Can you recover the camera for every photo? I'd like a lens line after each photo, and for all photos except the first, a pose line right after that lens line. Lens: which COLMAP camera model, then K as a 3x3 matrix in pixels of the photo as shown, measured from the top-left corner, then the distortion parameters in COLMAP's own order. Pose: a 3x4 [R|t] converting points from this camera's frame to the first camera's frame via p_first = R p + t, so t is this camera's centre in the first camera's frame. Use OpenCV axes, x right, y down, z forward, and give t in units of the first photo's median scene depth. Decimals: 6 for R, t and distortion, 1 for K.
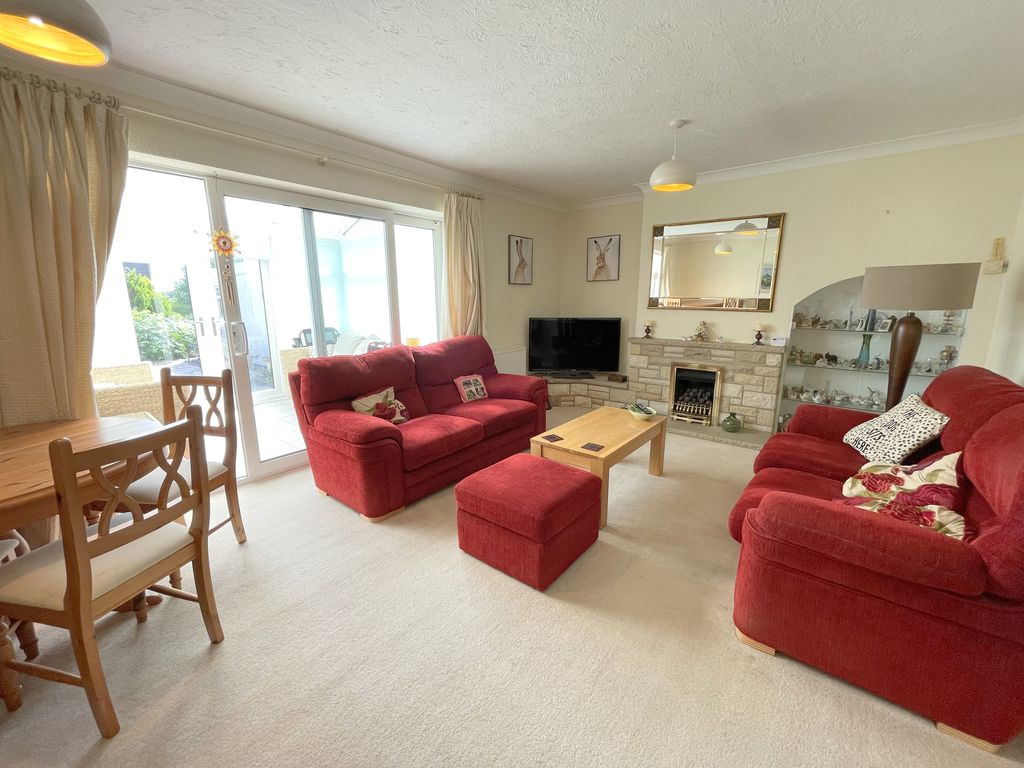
lens RADIAL K [[415.4, 0, 516.8], [0, 415.4, 382.2], [0, 0, 1]] dist [0.001098, 0.000096]
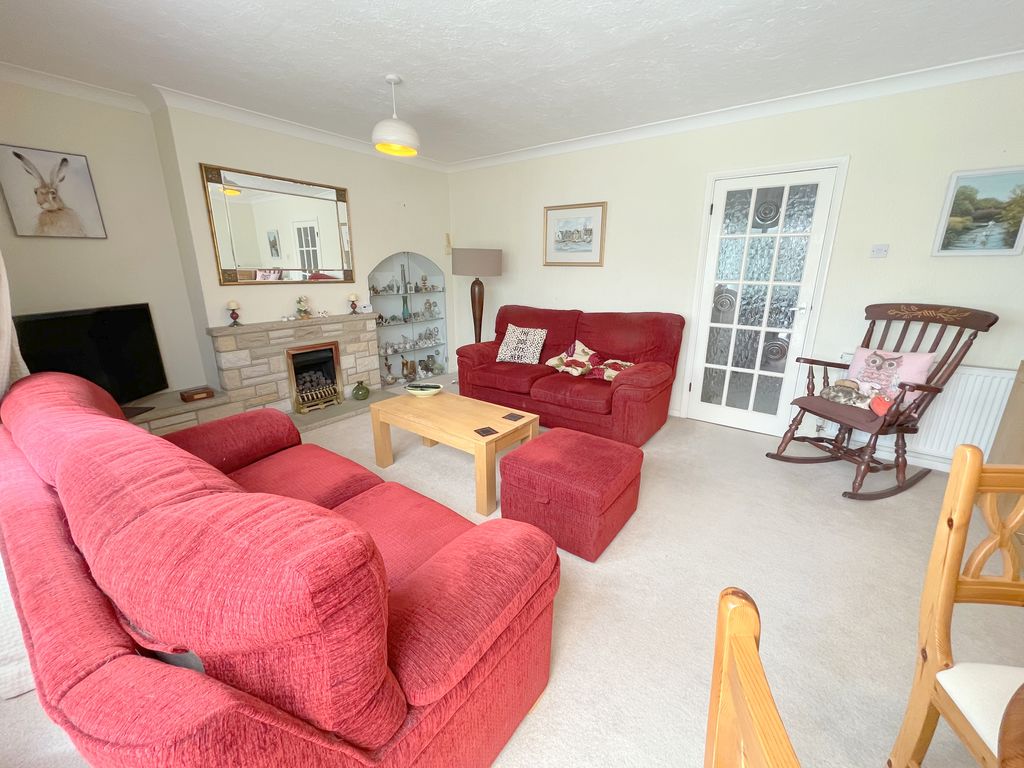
lens RADIAL K [[415.4, 0, 513.1], [0, 415.4, 382.5], [0, 0, 1]] dist [0.001098, 0.000096]
pose [[-0.031001, -0.267157, 0.963154, -0.460030], [0.200089, 0.942453, 0.267855, -0.117650], [-0.979287, 0.201021, 0.024238, 0.560854]]
